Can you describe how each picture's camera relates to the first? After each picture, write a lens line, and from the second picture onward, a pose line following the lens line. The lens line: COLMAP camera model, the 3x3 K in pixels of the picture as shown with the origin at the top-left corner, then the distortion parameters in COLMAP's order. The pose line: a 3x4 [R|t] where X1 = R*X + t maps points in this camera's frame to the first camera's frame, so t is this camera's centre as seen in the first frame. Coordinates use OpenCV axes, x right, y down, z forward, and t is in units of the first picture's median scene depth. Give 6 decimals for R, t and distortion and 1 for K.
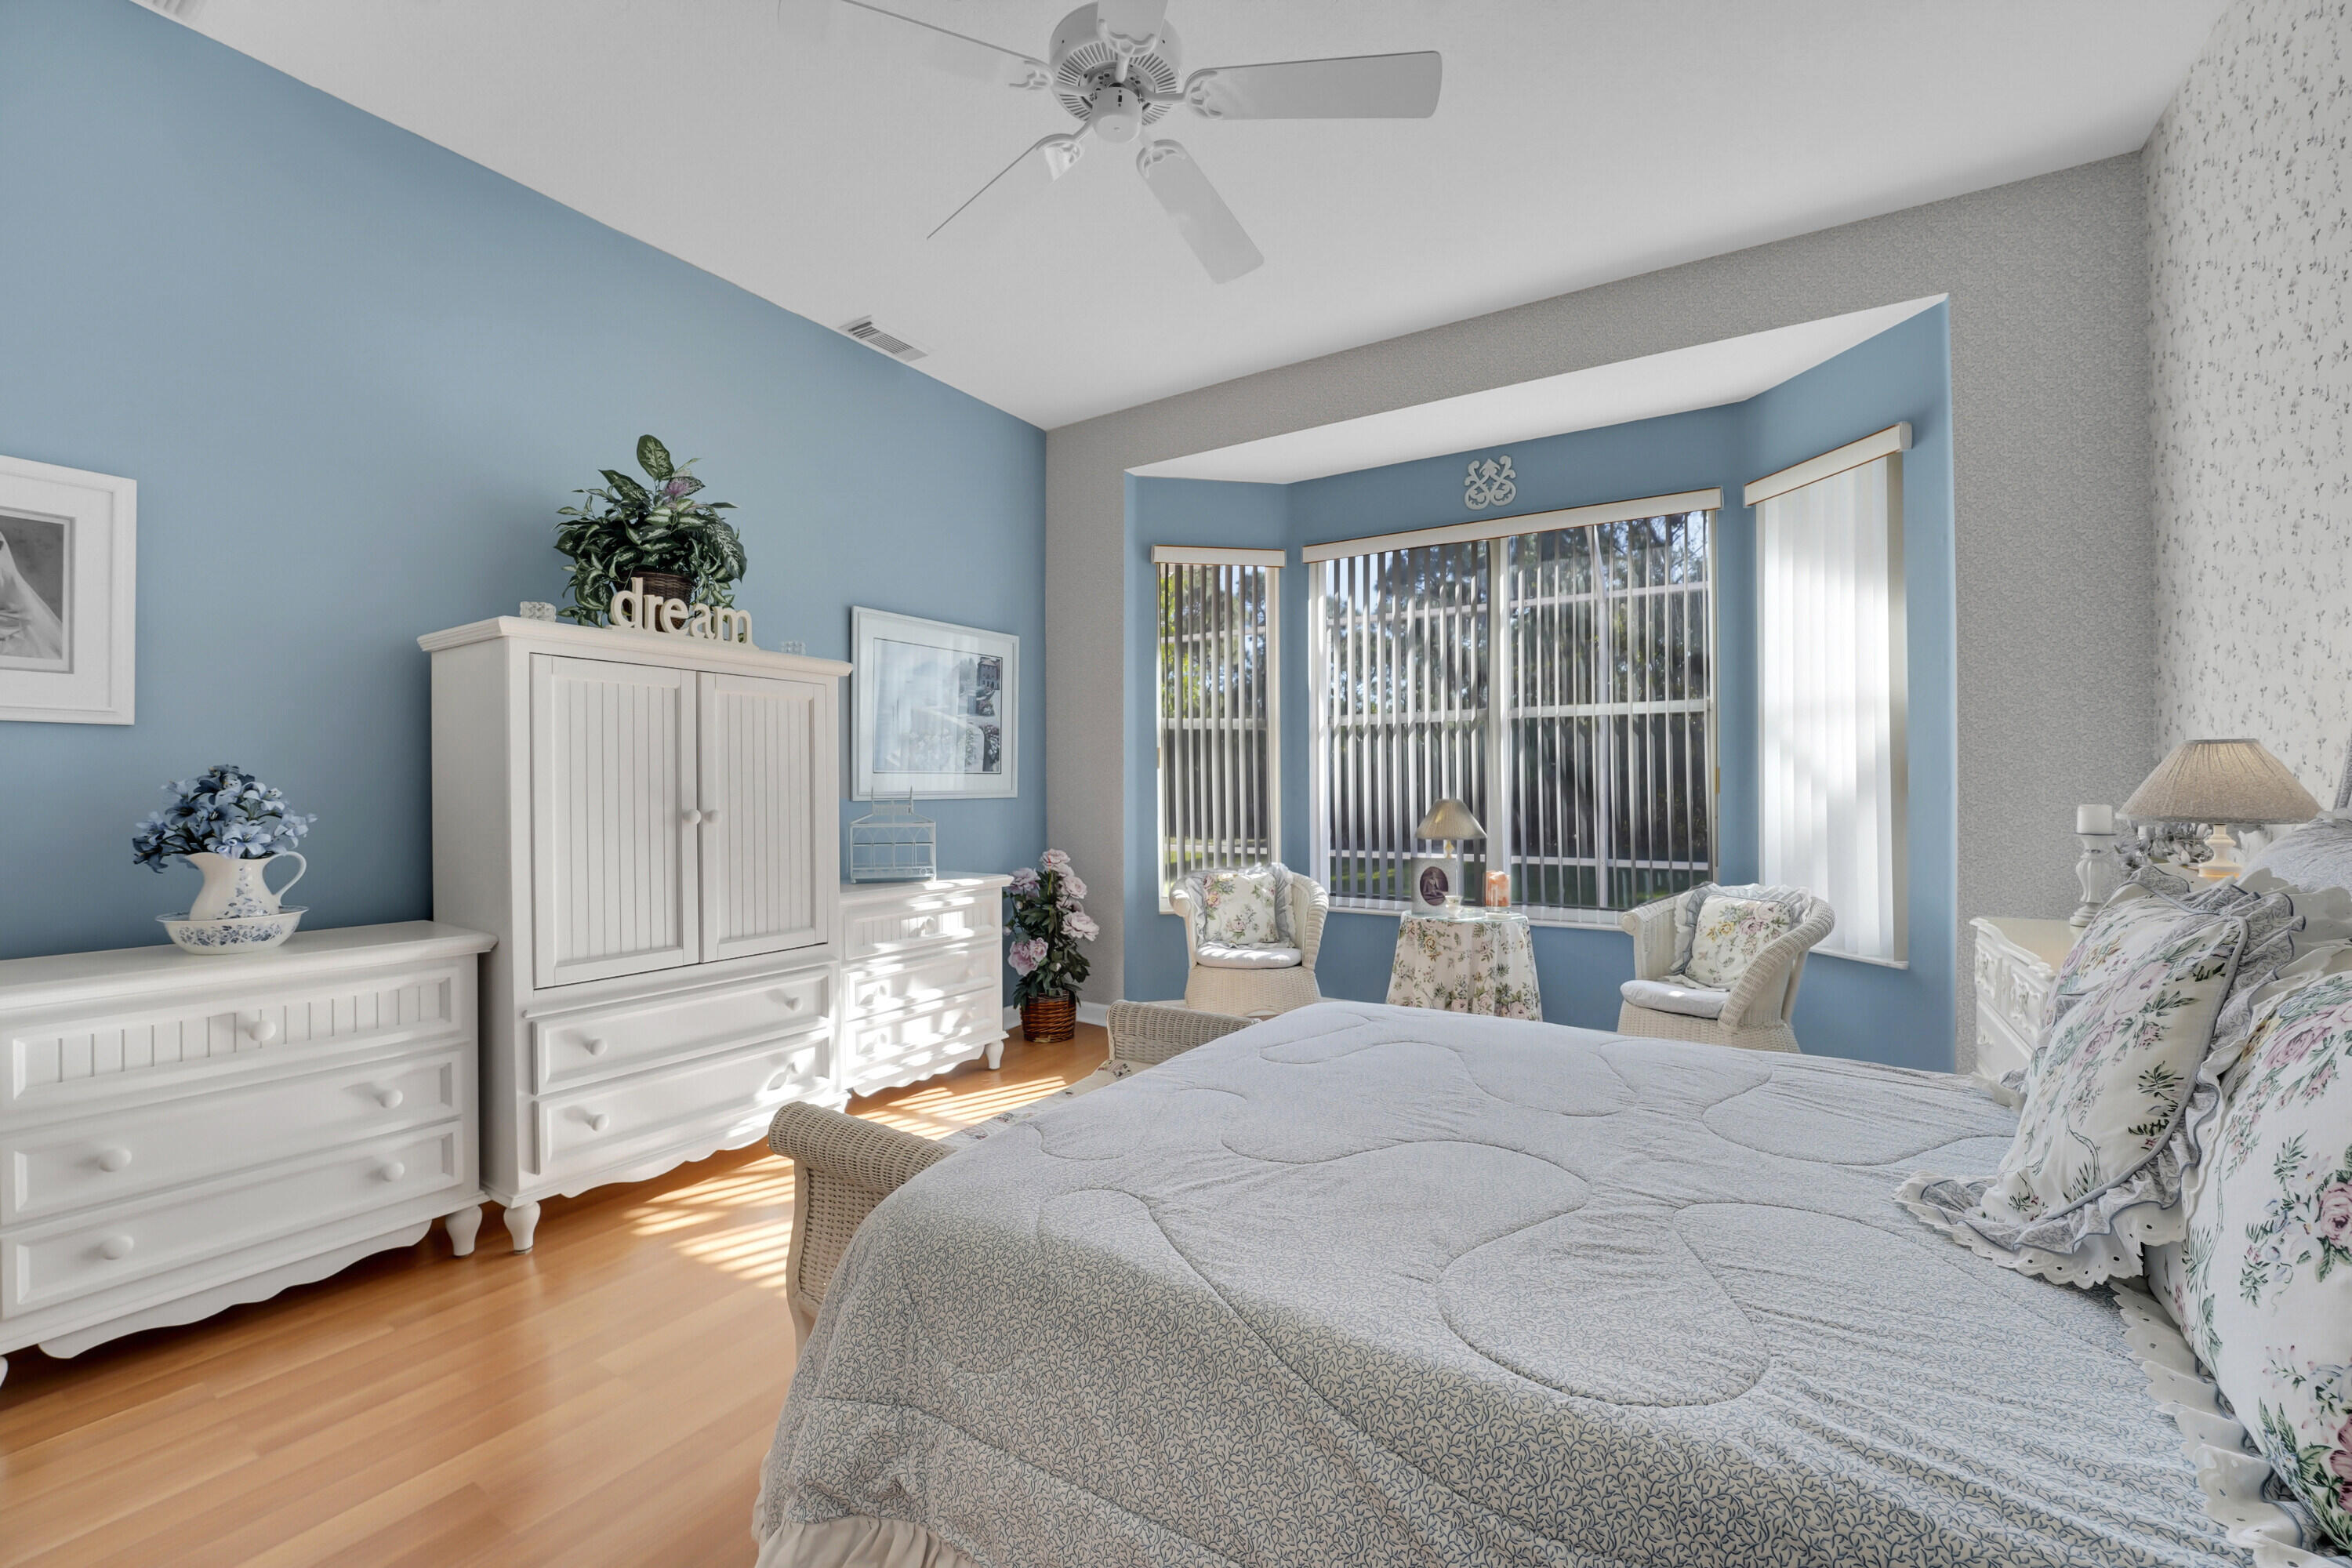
lens RADIAL K [[958.2, 0, 1176.8], [0, 958.2, 785.0], [0, 0, 1]] dist [-0.025019, 0.000944]
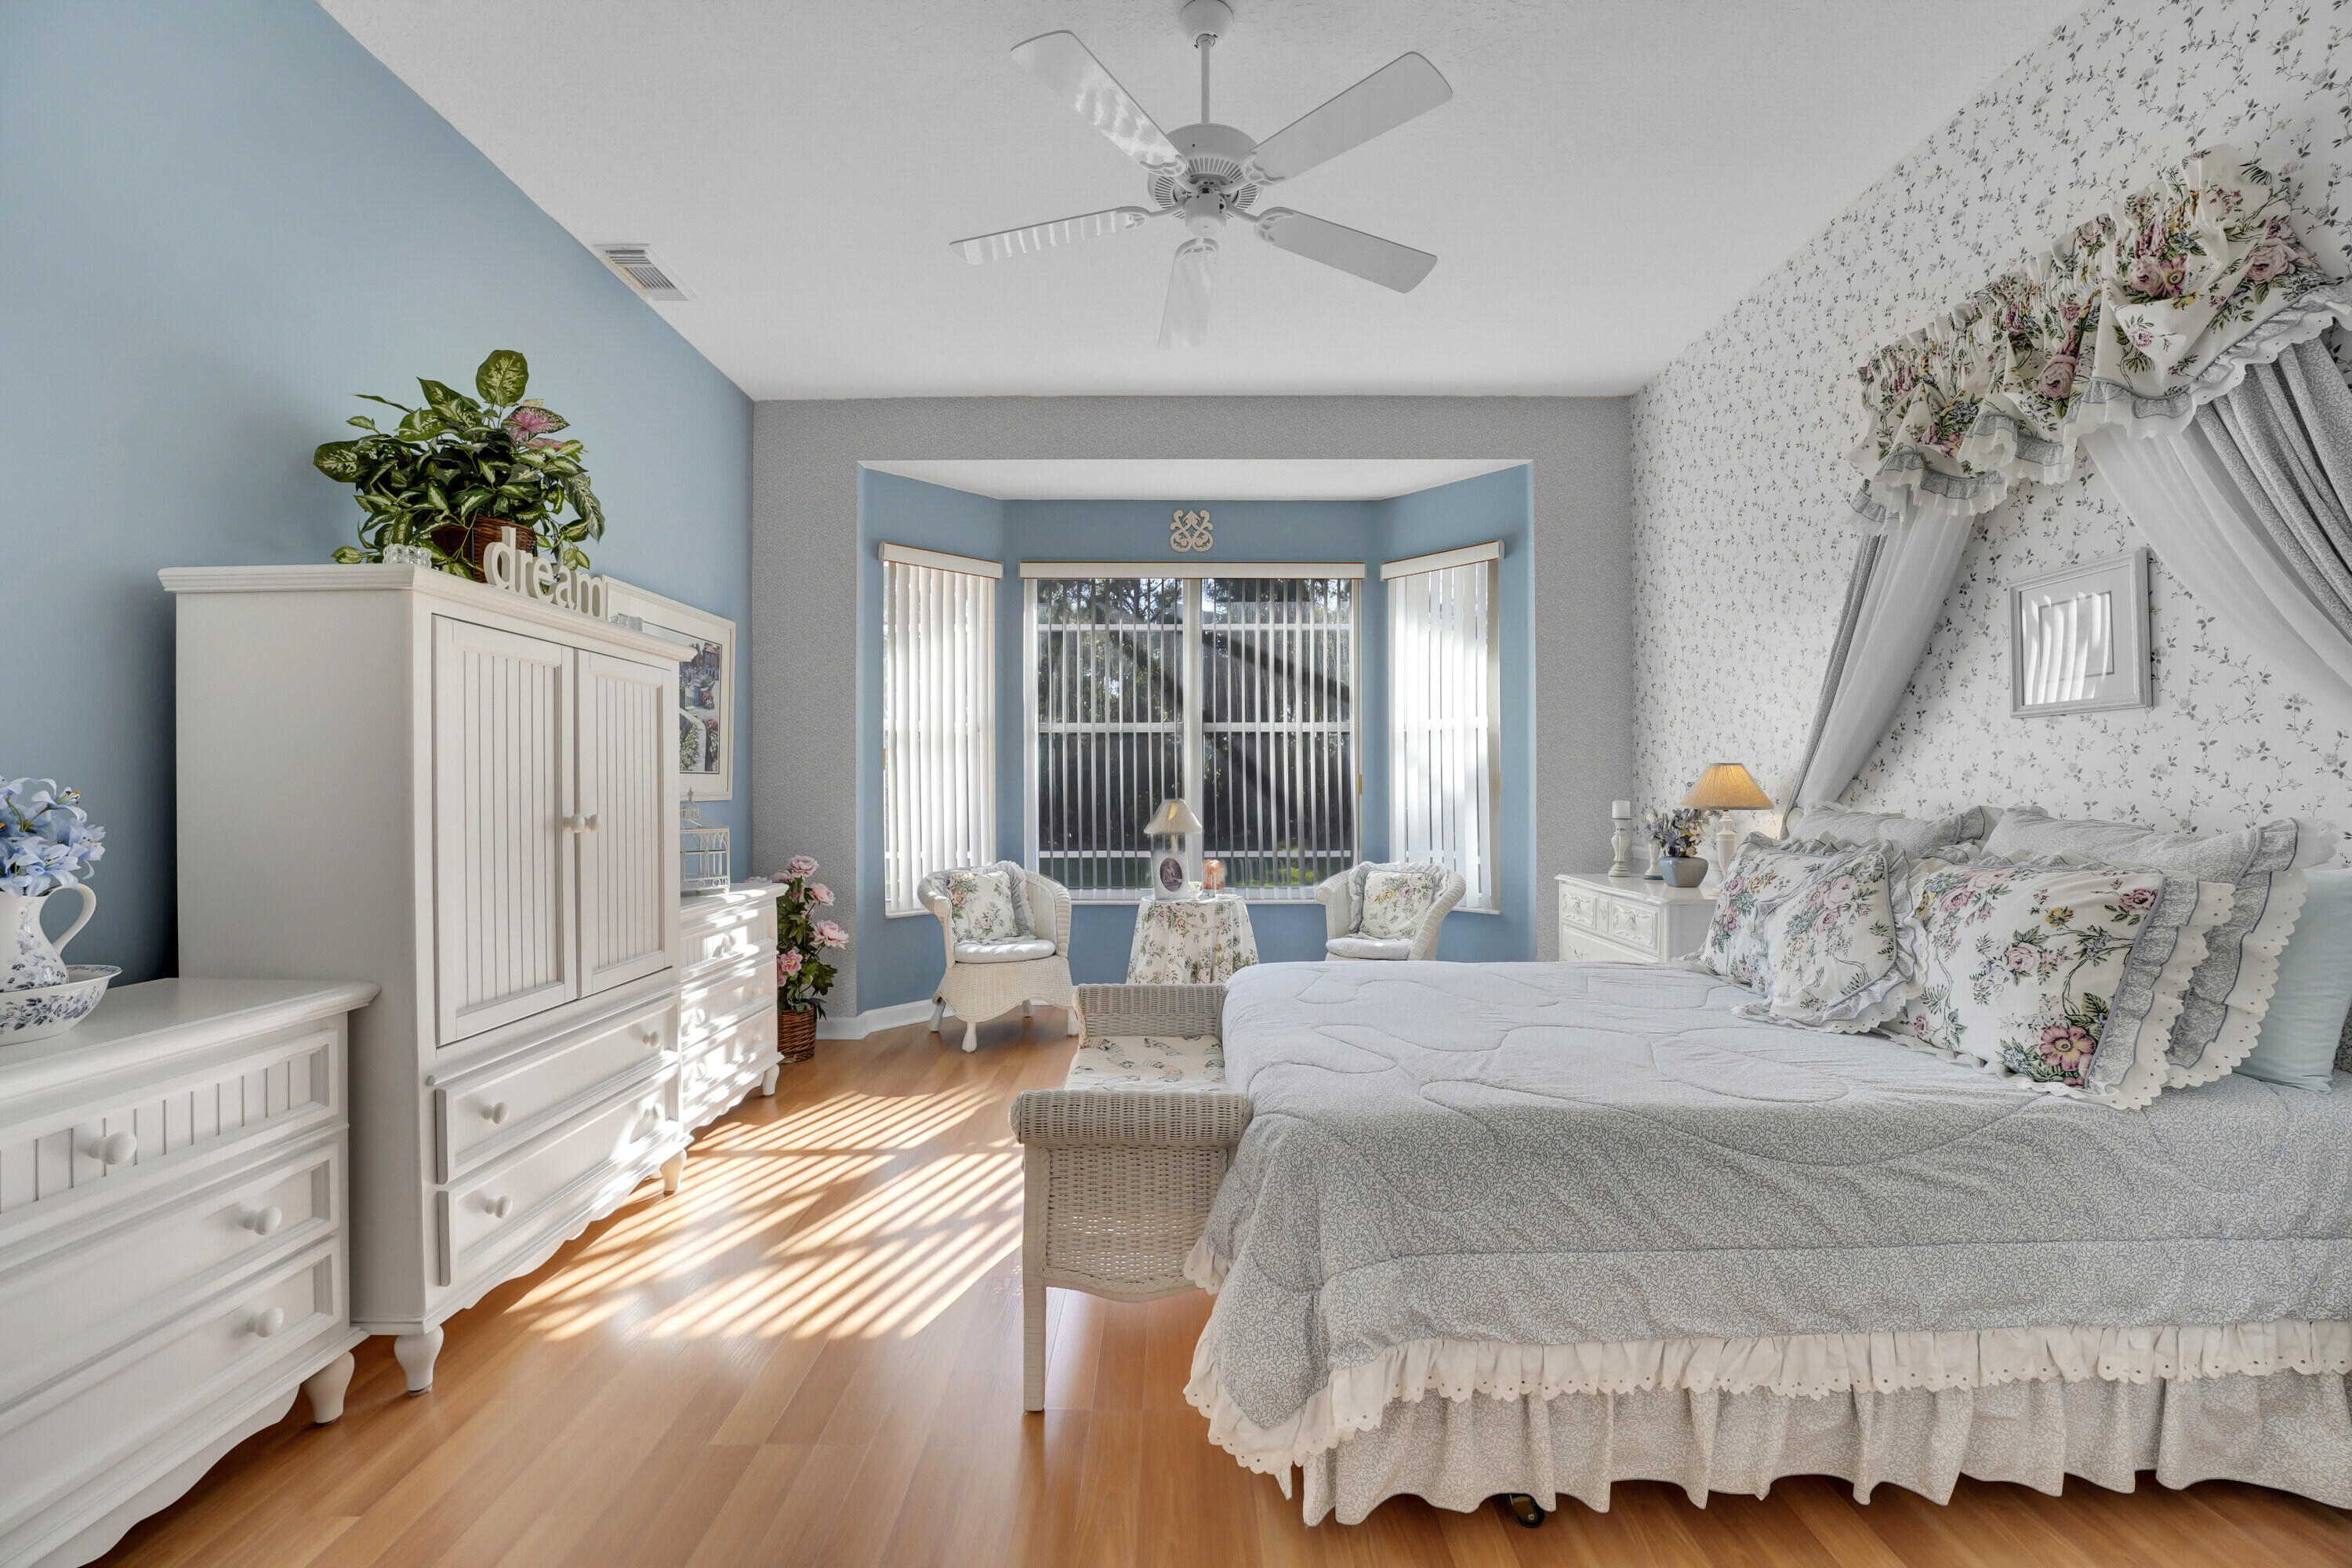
lens RADIAL K [[958.2, 0, 1189.8], [0, 958.2, 780.7], [0, 0, 1]] dist [-0.025019, 0.000944]
pose [[0.841958, 0.006173, 0.539508, -0.446181], [-0.002122, 0.999965, -0.008130, 0.001528], [-0.539539, 0.005700, 0.841941, 0.013924]]
